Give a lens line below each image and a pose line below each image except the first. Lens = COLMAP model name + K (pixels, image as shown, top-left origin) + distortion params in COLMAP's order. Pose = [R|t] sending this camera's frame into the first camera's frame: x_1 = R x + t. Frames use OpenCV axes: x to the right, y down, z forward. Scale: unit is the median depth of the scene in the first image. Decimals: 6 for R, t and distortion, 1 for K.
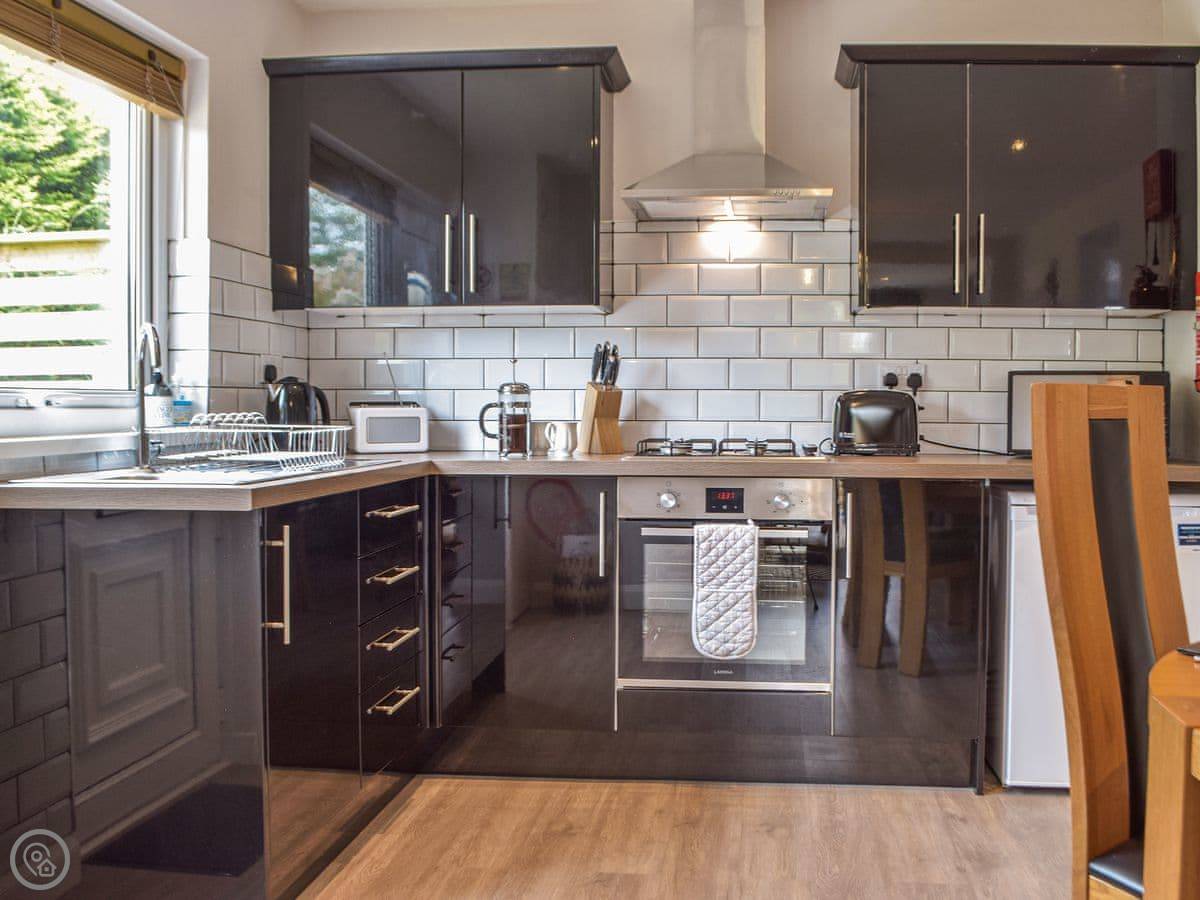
lens RADIAL K [[1307.2, 0, 600.0], [0, 1307.2, 450.0], [0, 0, 1]] dist [-0.127077, 0.006867]
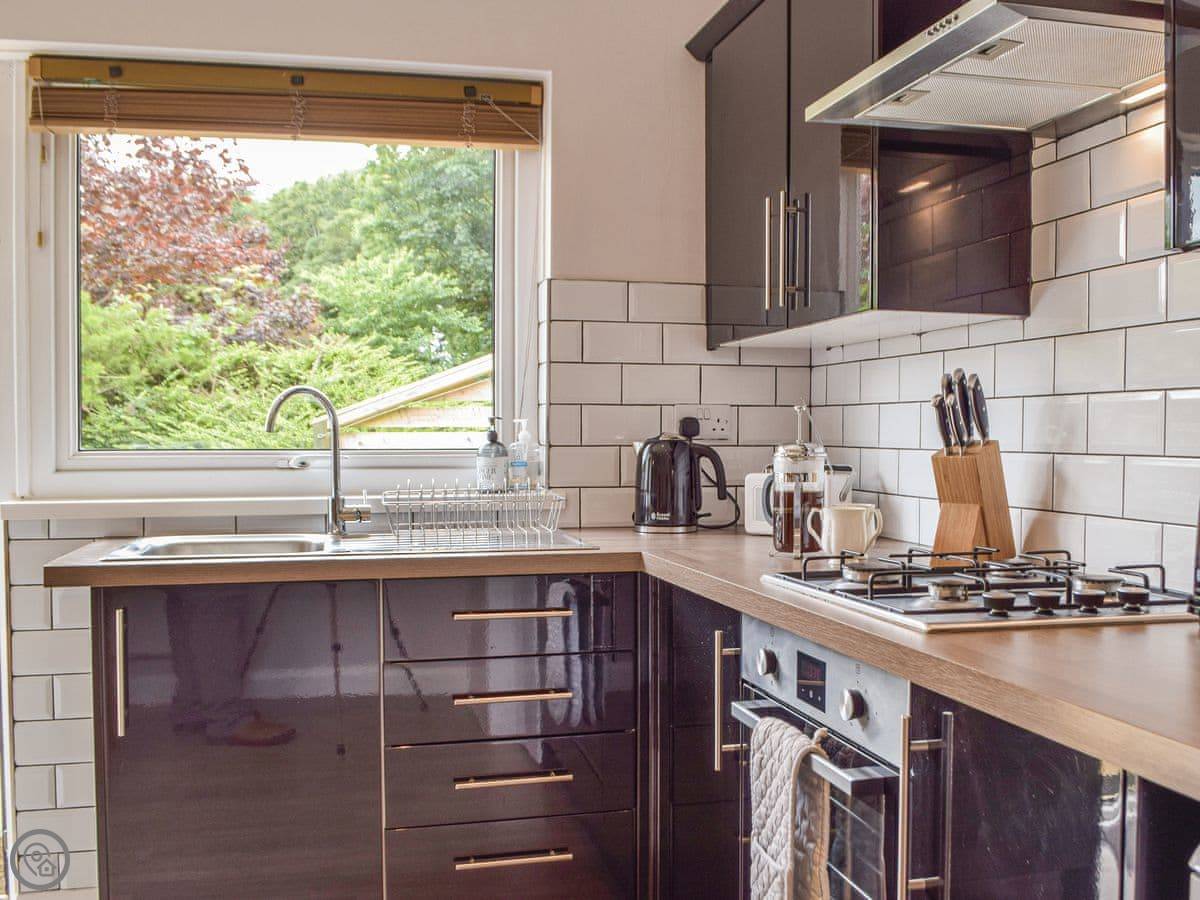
lens RADIAL K [[1307.2, 0, 600.0], [0, 1307.2, 450.0], [0, 0, 1]] dist [-0.127077, 0.006867]
pose [[0.346537, 0.010494, -0.937977, 0.526443], [-0.034528, 0.999402, -0.001575, -0.046078], [0.937400, 0.032932, 0.346693, 0.731687]]
